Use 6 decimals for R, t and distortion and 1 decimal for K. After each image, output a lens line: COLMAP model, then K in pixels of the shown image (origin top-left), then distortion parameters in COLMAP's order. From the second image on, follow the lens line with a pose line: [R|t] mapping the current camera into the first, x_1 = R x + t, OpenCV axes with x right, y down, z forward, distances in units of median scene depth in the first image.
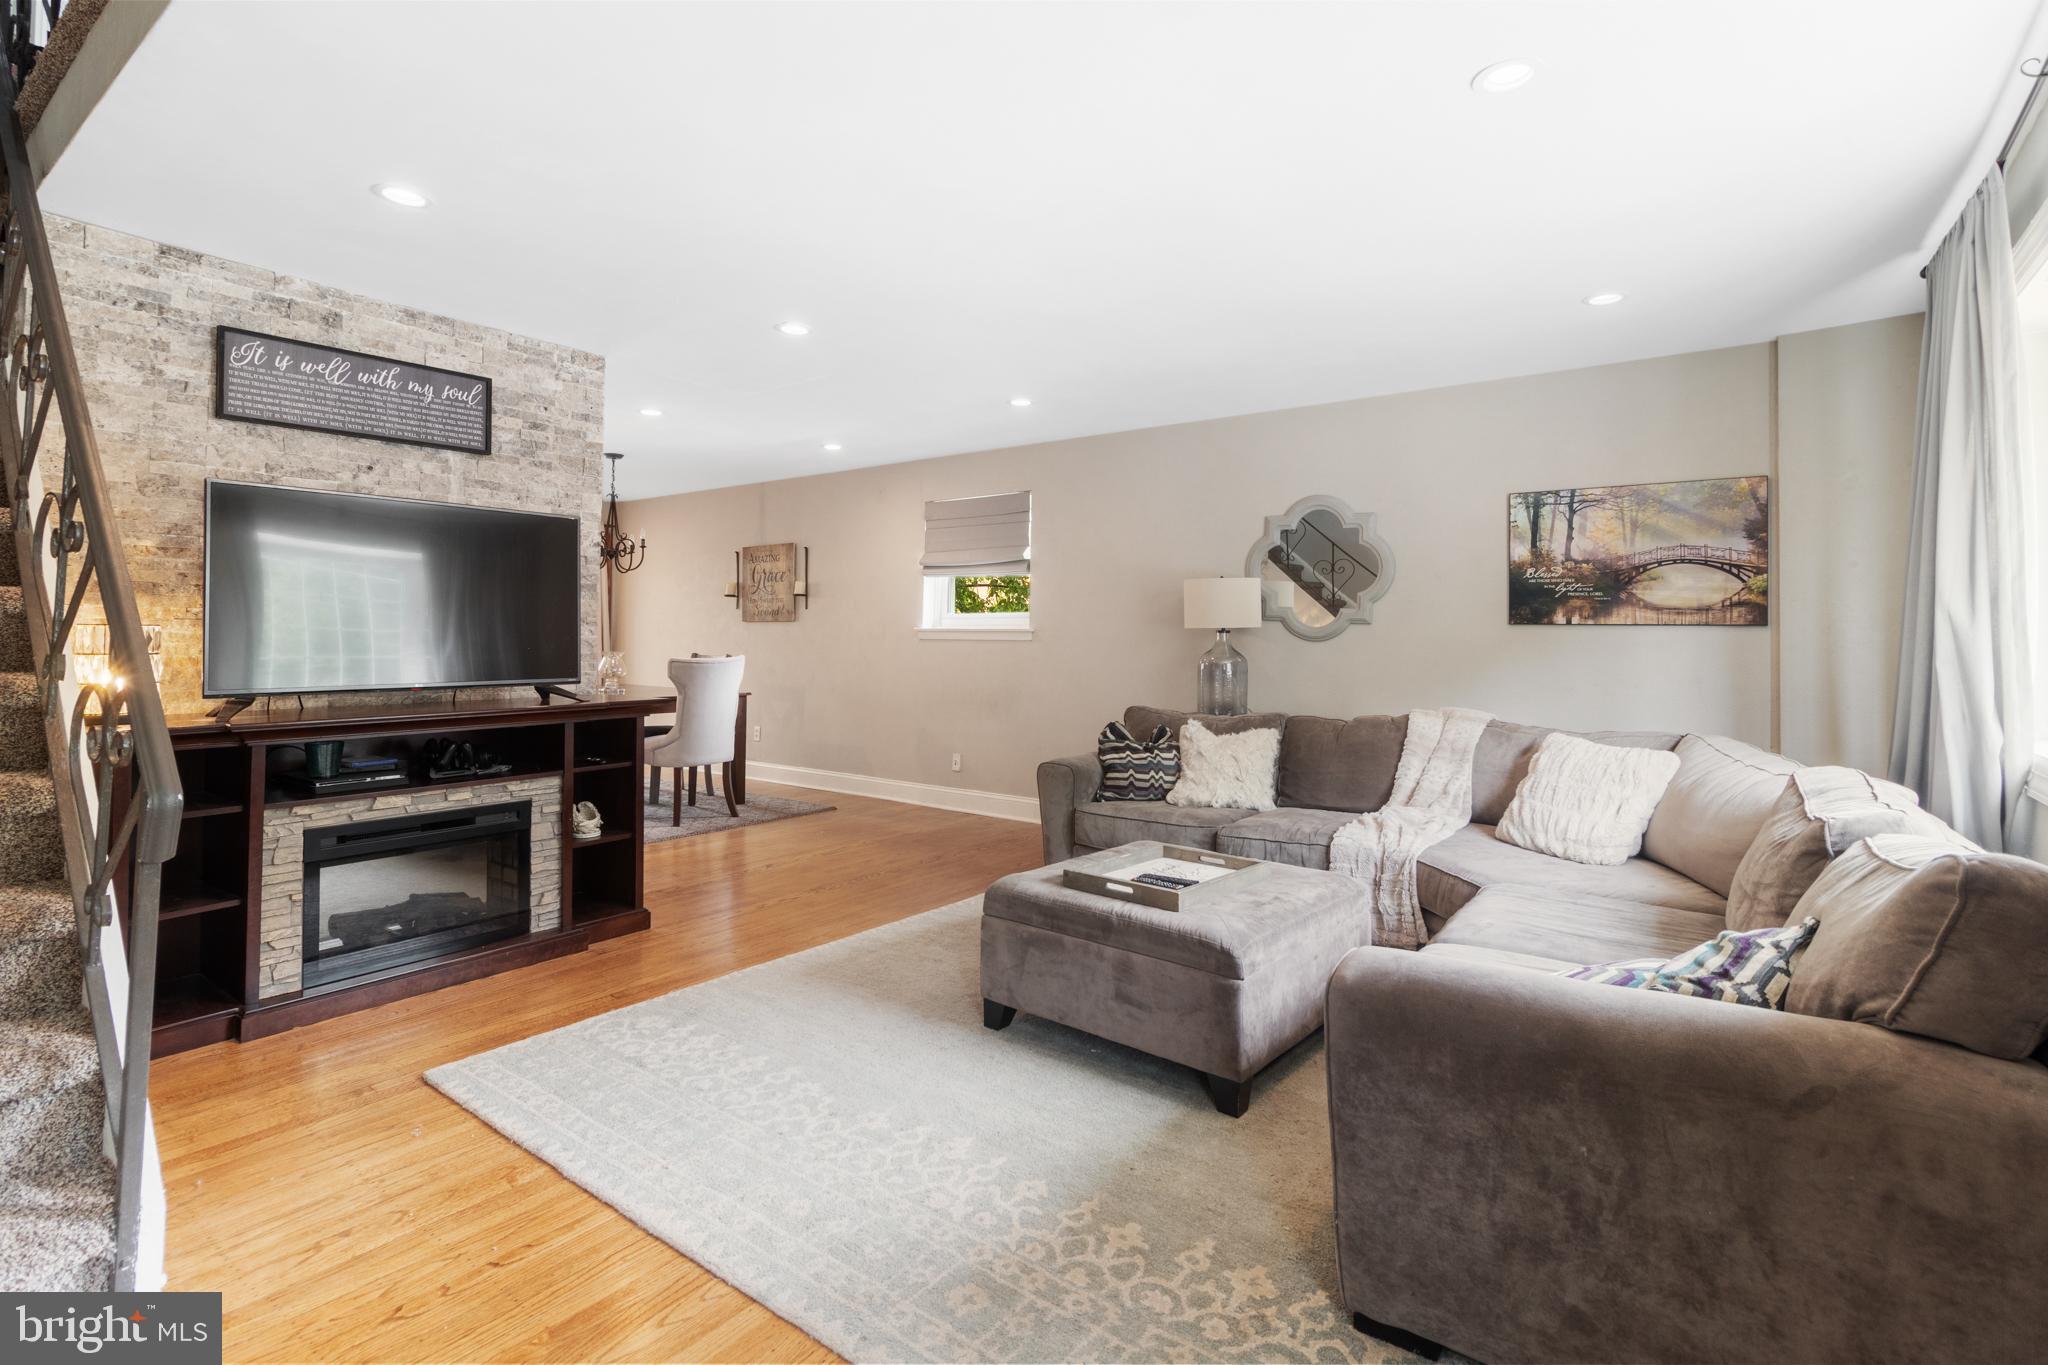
lens RADIAL K [[953.2, 0, 1043.4], [0, 953.2, 618.2], [0, 0, 1]] dist [0.002393, 0.000053]
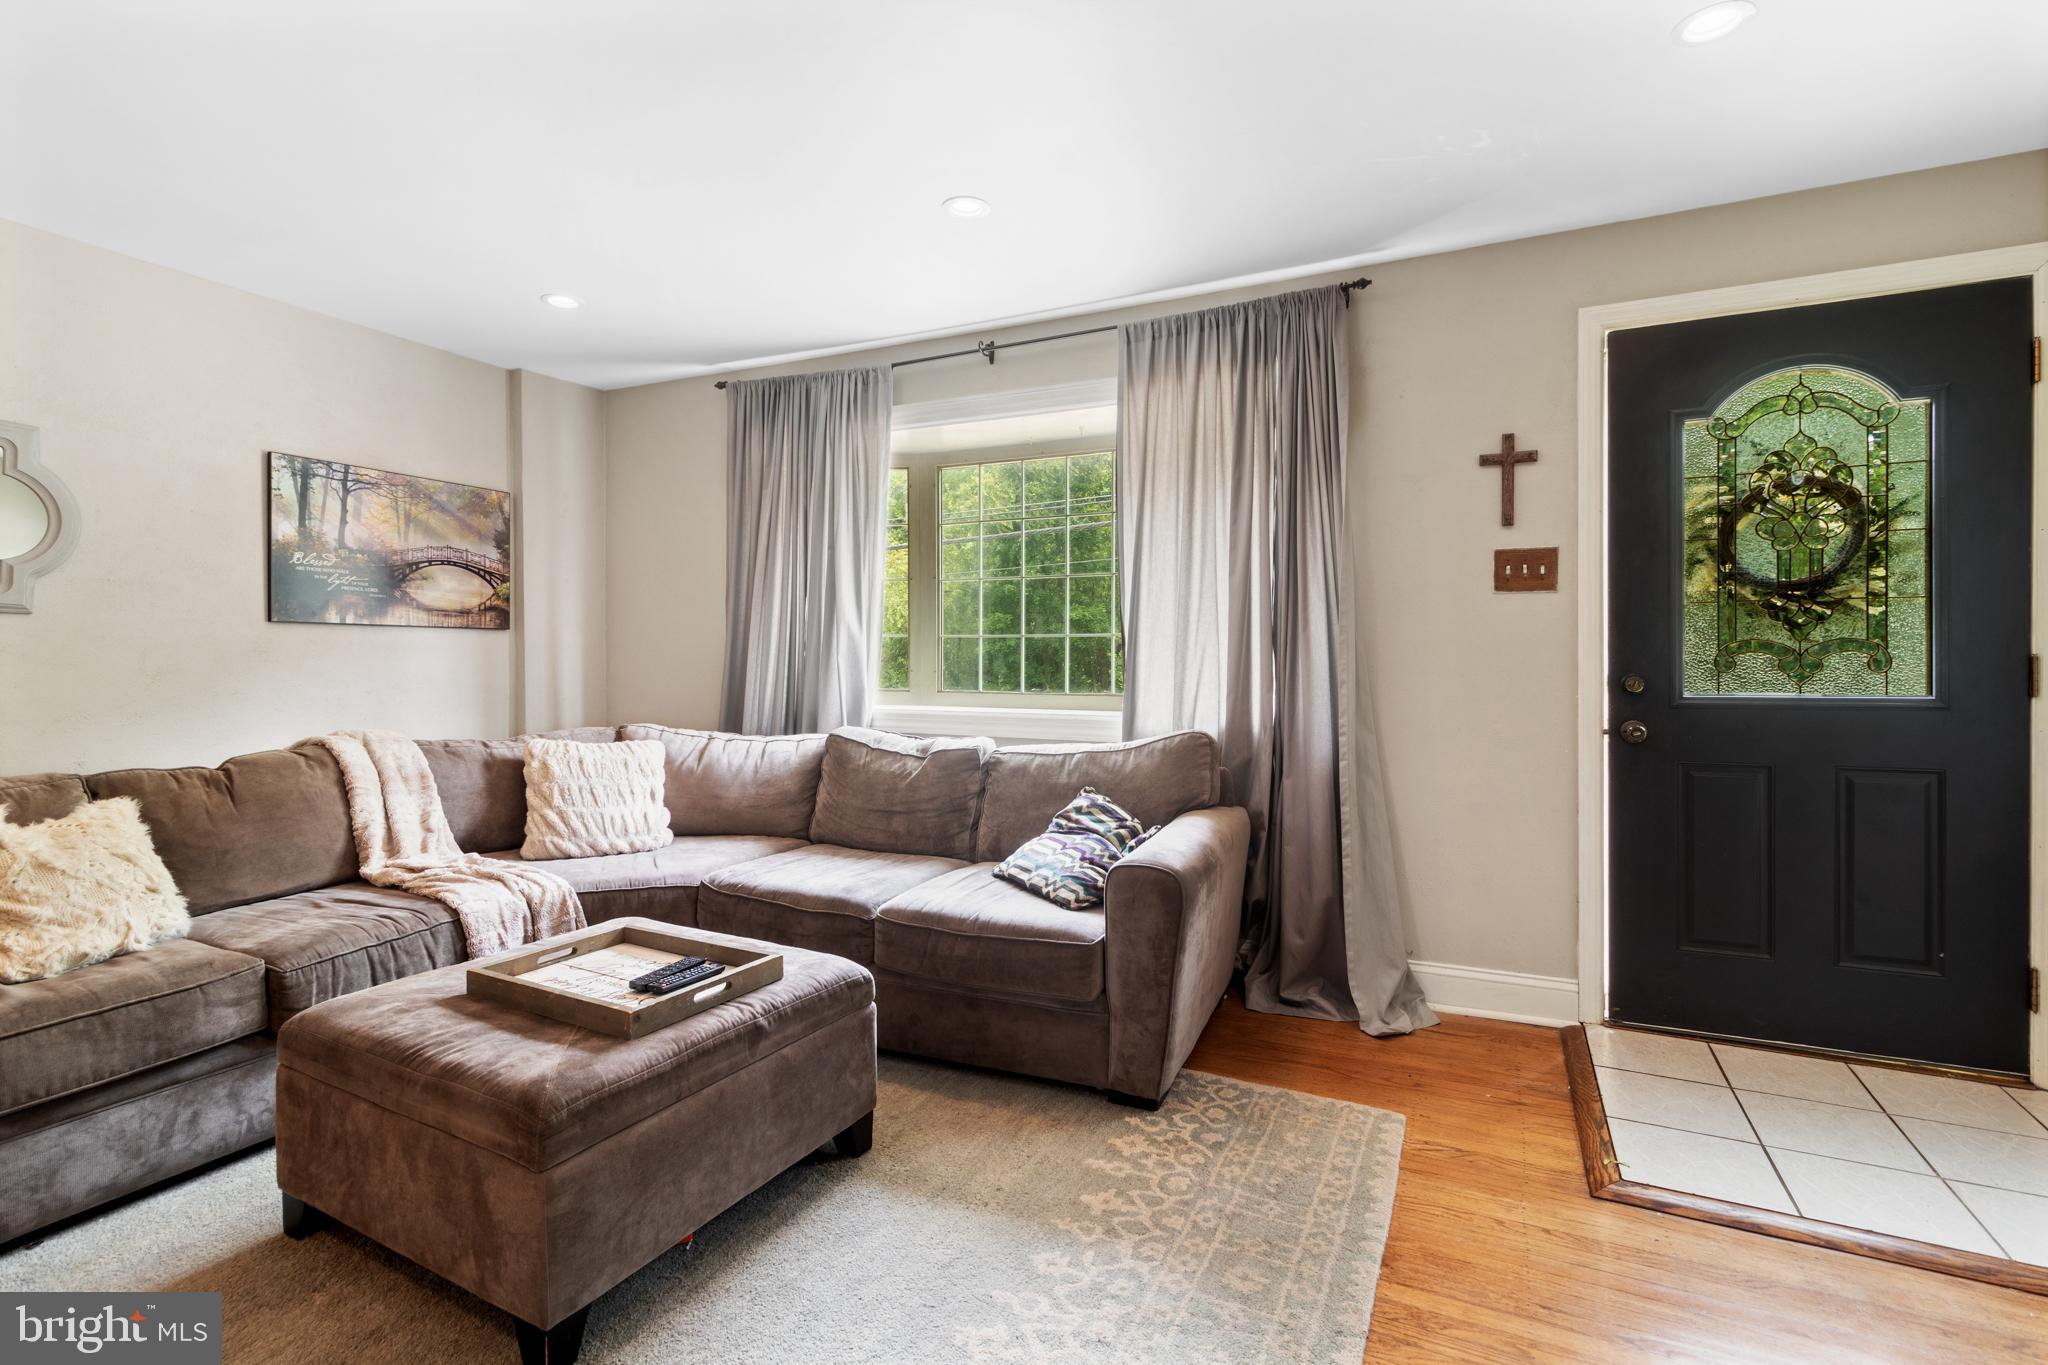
lens RADIAL K [[953.2, 0, 1043.9], [0, 953.2, 667.6], [0, 0, 1]] dist [0.002393, 0.000053]
pose [[-0.186463, -0.022963, 0.982194, -0.418744], [-0.023567, 0.999544, 0.018895, 0.015643], [-0.982179, -0.019624, -0.186919, 0.572897]]
